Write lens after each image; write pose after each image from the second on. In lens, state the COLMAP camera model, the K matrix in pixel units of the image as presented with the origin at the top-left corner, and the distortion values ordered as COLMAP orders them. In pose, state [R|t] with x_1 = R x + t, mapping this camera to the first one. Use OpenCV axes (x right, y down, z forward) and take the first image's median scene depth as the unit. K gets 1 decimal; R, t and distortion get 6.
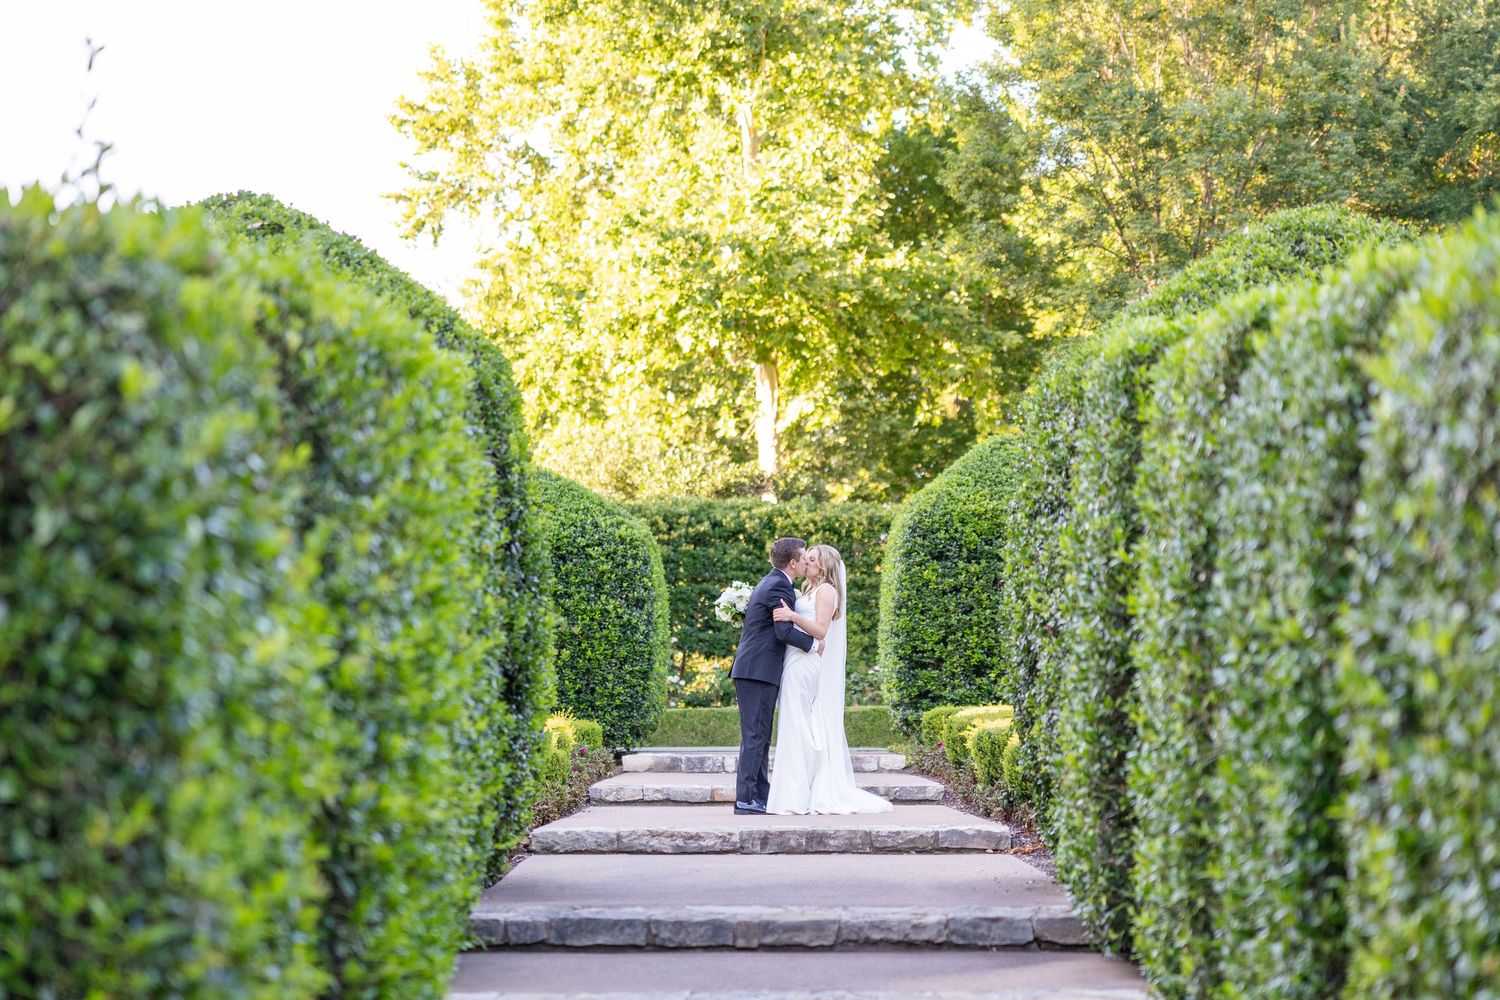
lens RADIAL K [[3034.8, 0, 749.4], [0, 3034.8, 499.8], [0, 0, 1]] dist [0.062029, 0.000000]
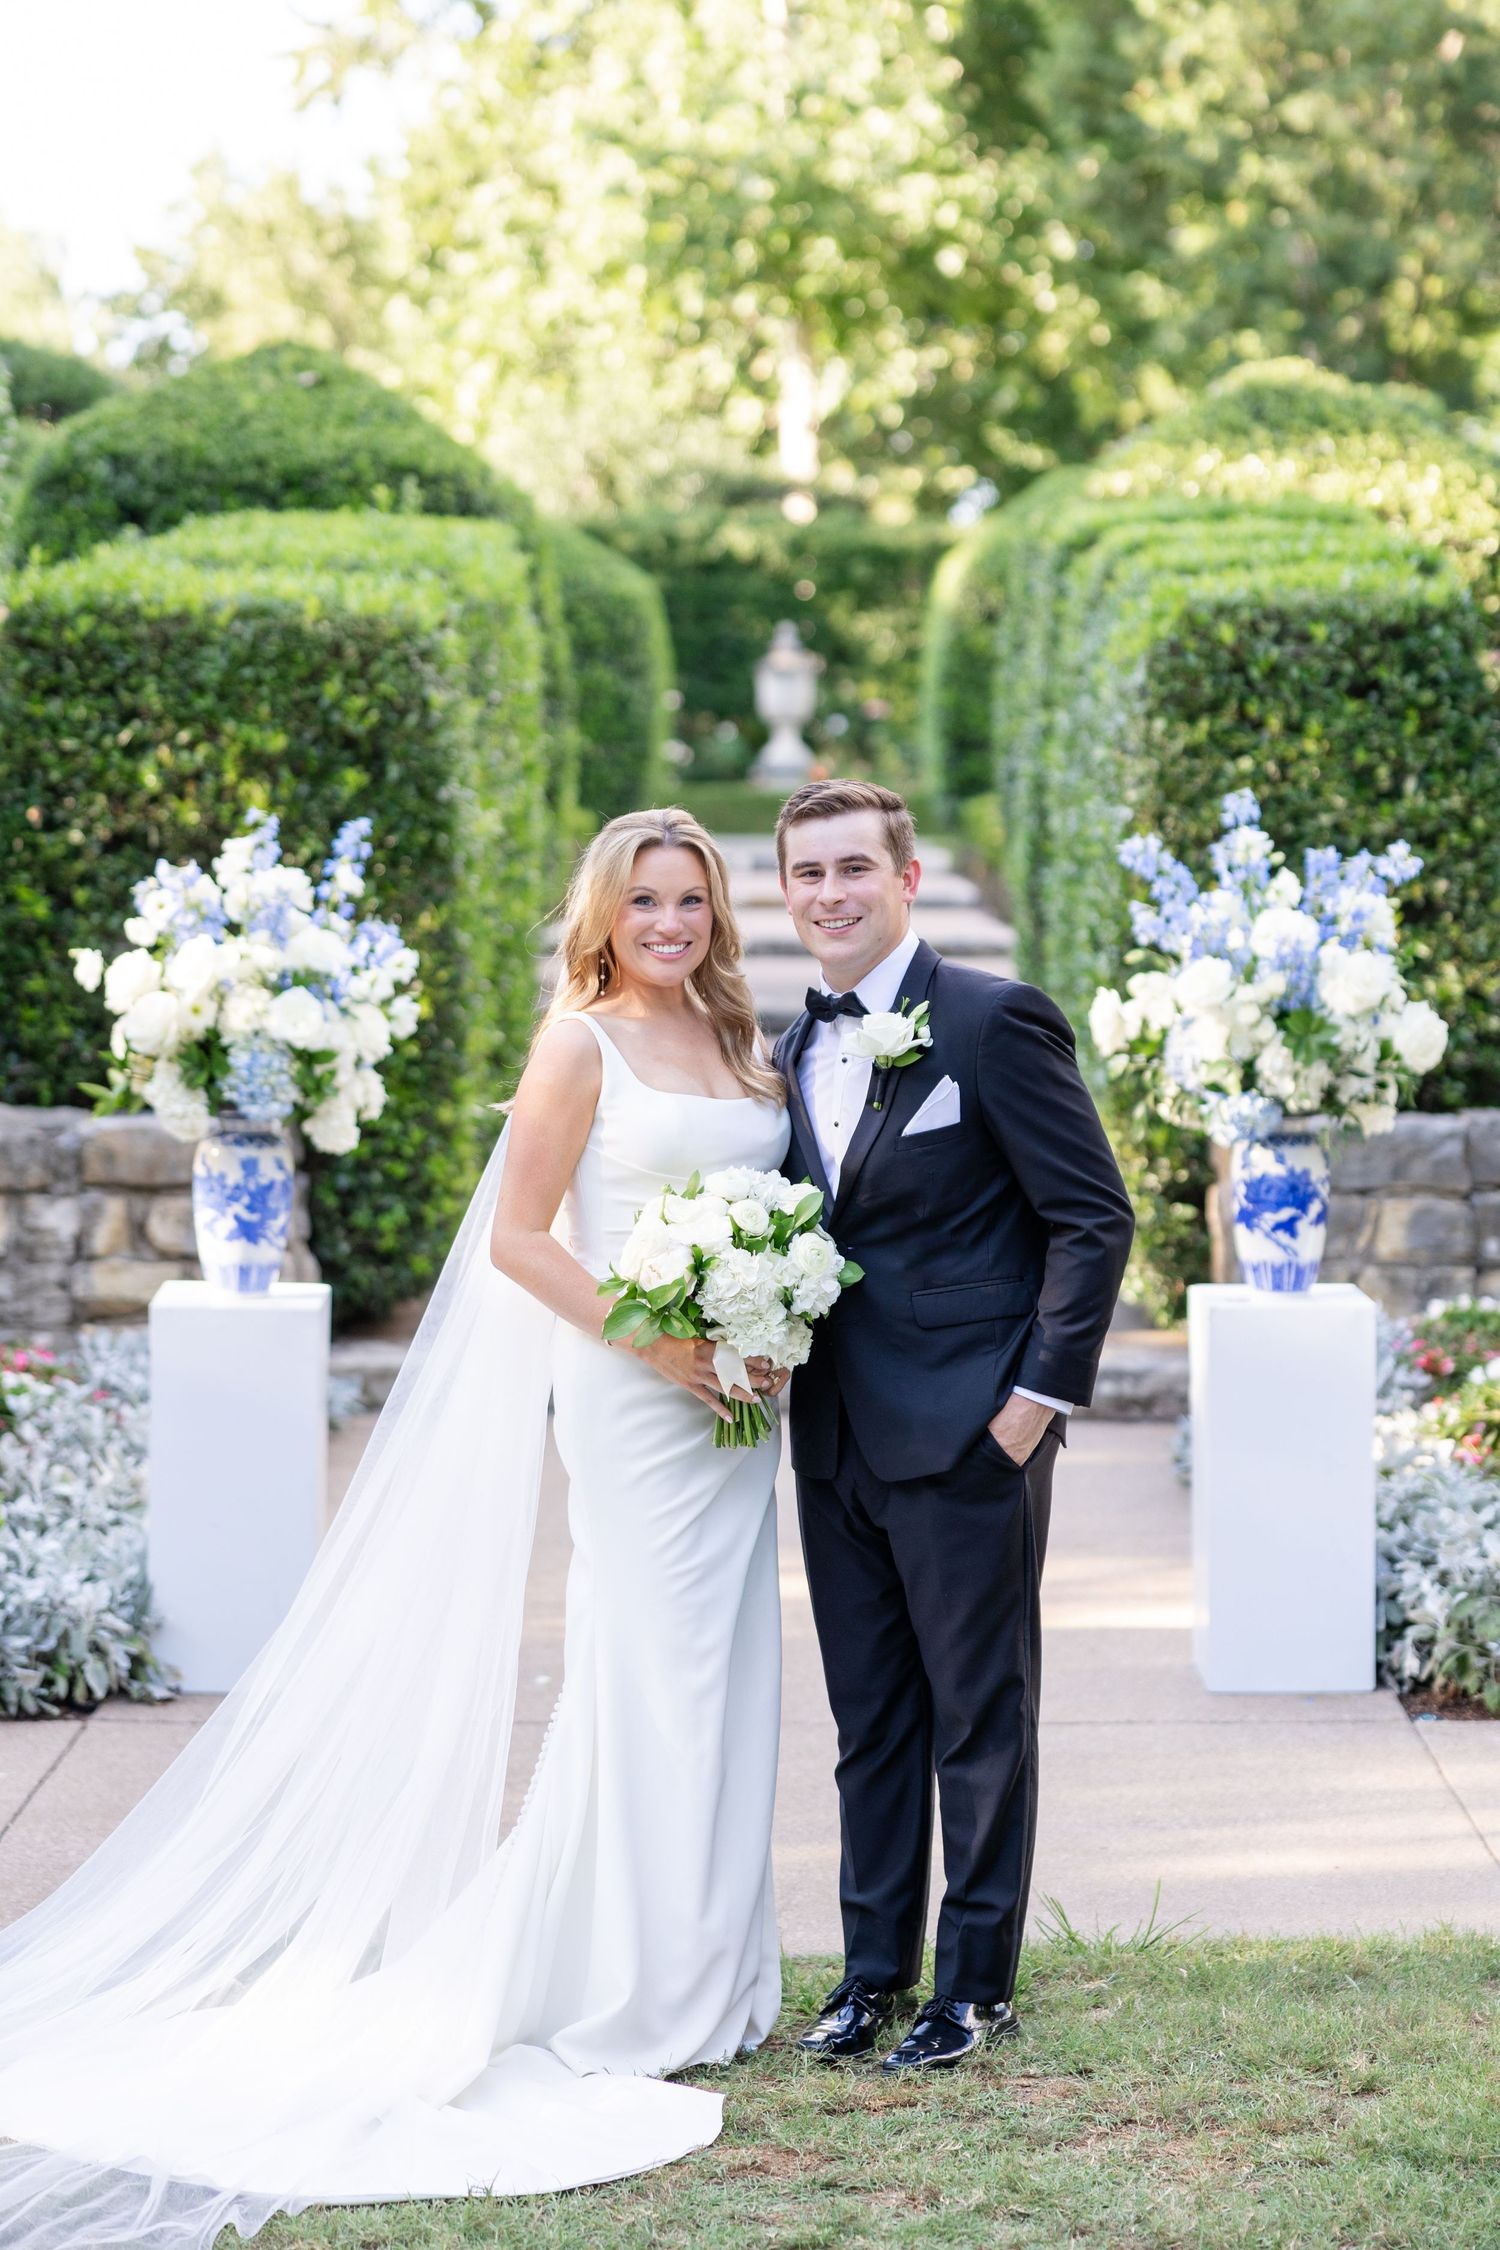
lens RADIAL K [[4552.2, 0, 749.5], [0, 4552.2, 1125.4], [0, 0, 1]] dist [0.062029, 0.000000]
pose [[0.999955, -0.004401, -0.008381, 0.029448], [0.005579, 0.989250, 0.146125, -0.199408], [0.007648, -0.146165, 0.989231, -2.015671]]
